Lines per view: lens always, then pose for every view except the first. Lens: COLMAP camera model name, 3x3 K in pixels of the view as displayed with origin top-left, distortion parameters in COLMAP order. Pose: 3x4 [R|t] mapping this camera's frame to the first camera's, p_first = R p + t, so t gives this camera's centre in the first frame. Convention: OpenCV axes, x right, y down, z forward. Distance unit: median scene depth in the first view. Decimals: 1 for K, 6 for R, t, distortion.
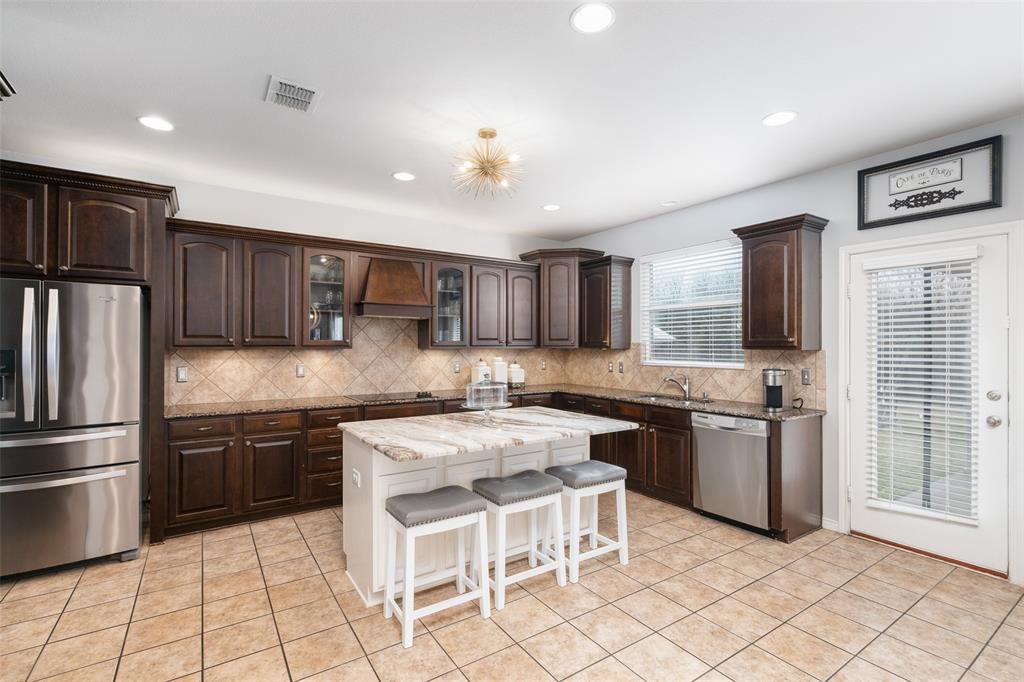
lens RADIAL K [[472.5, 0, 504.7], [0, 472.5, 344.7], [0, 0, 1]] dist [-0.008066, 0.001384]
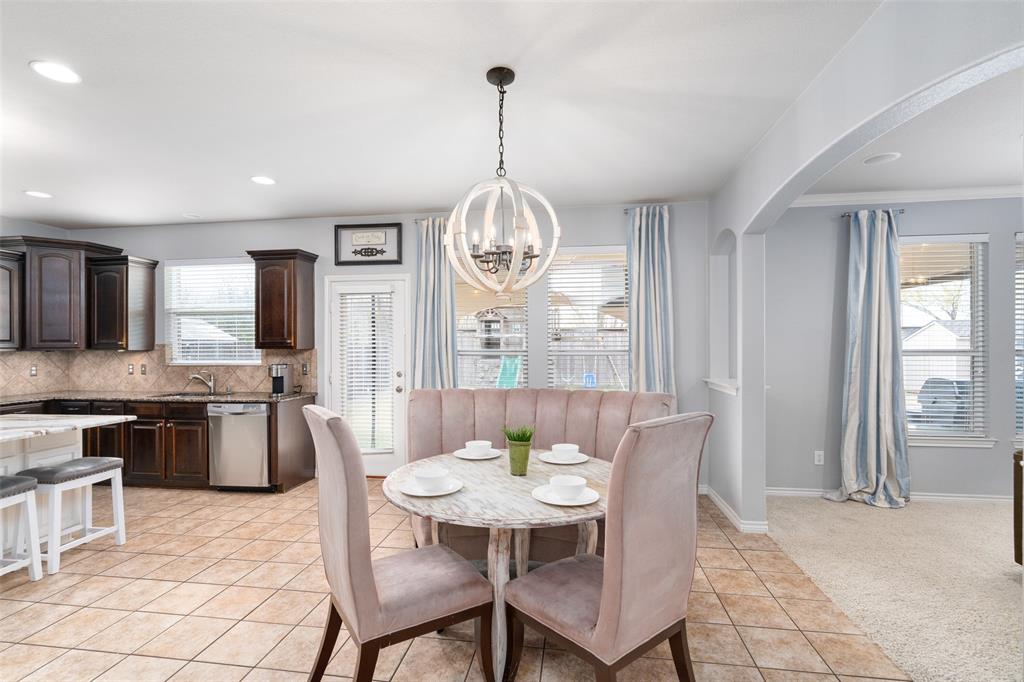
lens RADIAL K [[472.5, 0, 528.0], [0, 472.5, 342.3], [0, 0, 1]] dist [-0.008066, 0.001384]
pose [[0.650121, -0.000422, 0.759831, 0.032604], [0.006530, 0.999966, -0.005031, 0.003635], [-0.759803, 0.008232, 0.650101, -0.376391]]
